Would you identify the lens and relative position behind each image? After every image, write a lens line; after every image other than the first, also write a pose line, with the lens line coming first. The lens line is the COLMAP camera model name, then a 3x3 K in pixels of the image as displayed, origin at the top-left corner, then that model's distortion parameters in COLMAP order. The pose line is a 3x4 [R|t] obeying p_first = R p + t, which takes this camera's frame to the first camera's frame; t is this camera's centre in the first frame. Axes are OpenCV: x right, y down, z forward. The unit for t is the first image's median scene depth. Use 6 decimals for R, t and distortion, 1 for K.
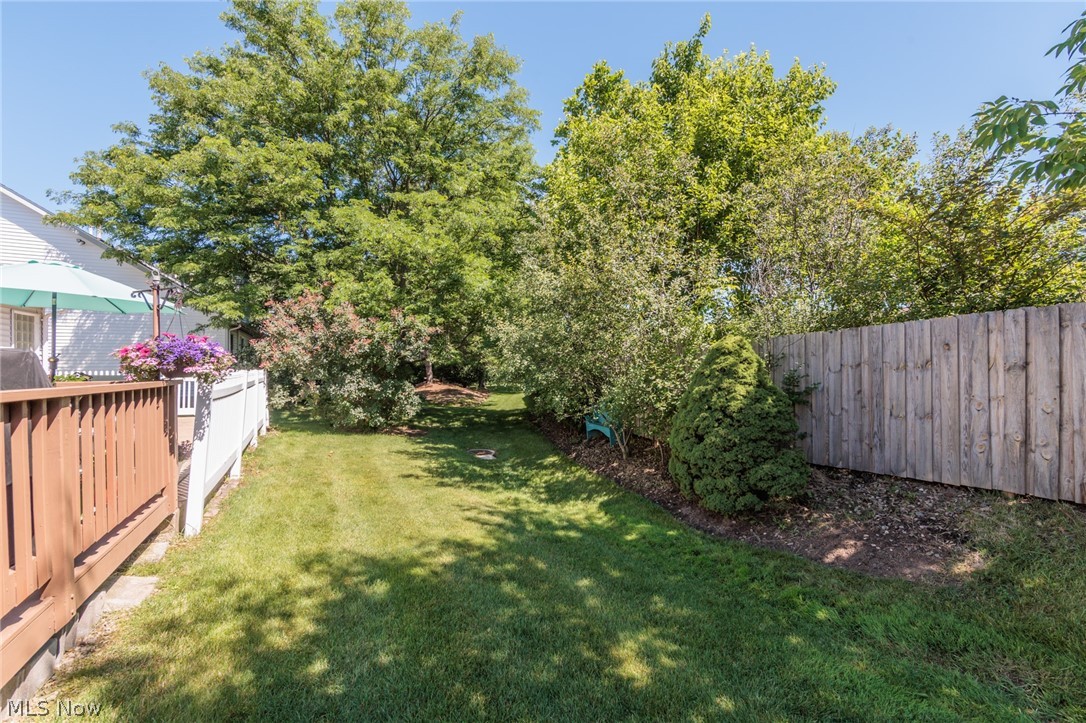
lens RADIAL K [[422.3, 0, 545.3], [0, 422.3, 365.3], [0, 0, 1]] dist [-0.006643, 0.001020]
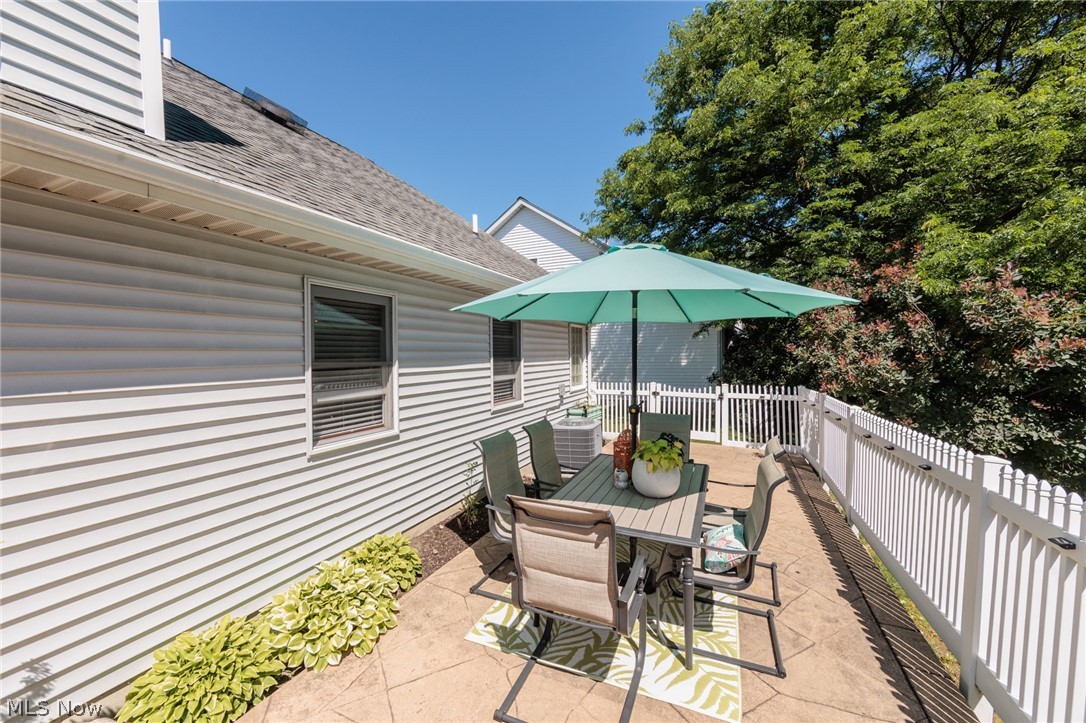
lens RADIAL K [[422.3, 0, 543.1], [0, 422.3, 356.8], [0, 0, 1]] dist [-0.006643, 0.001020]
pose [[0.592287, 0.001545, -0.805725, -0.355606], [0.001728, 0.999993, 0.003187, -0.038924], [0.805725, -0.003280, 0.592281, 0.260105]]
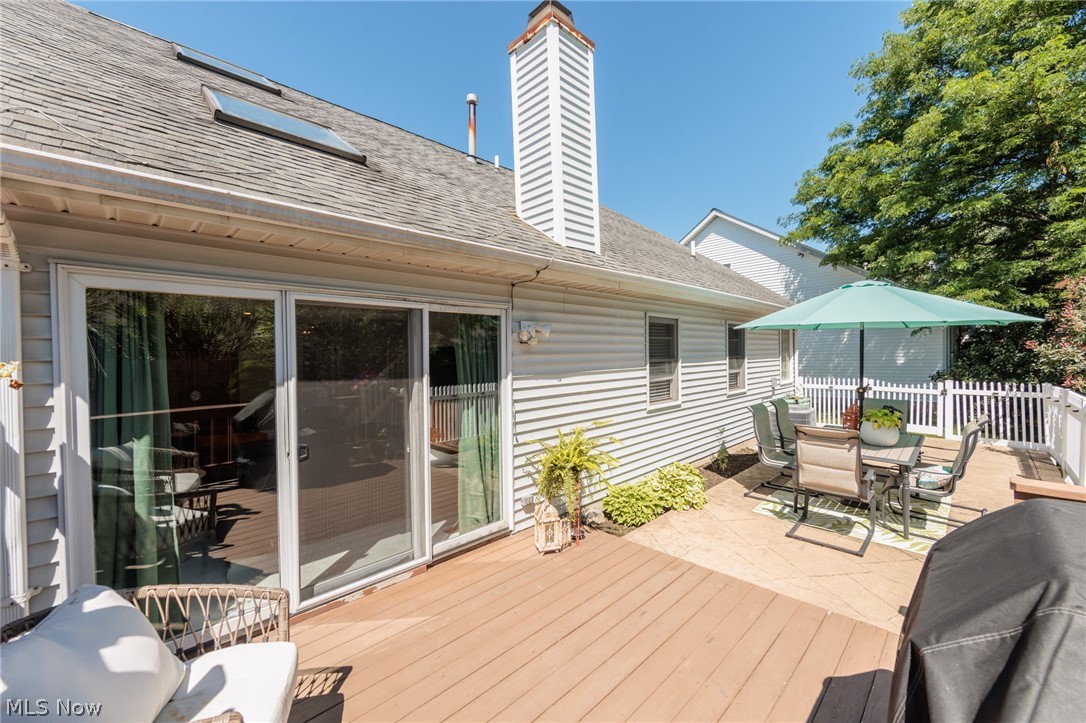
lens RADIAL K [[422.3, 0, 541.5], [0, 422.3, 359.5], [0, 0, 1]] dist [-0.006643, 0.001020]
pose [[0.250954, 0.009872, -0.967949, -0.214071], [0.007422, 0.999899, 0.012122, -0.041204], [0.967971, -0.010226, 0.250855, 0.052877]]
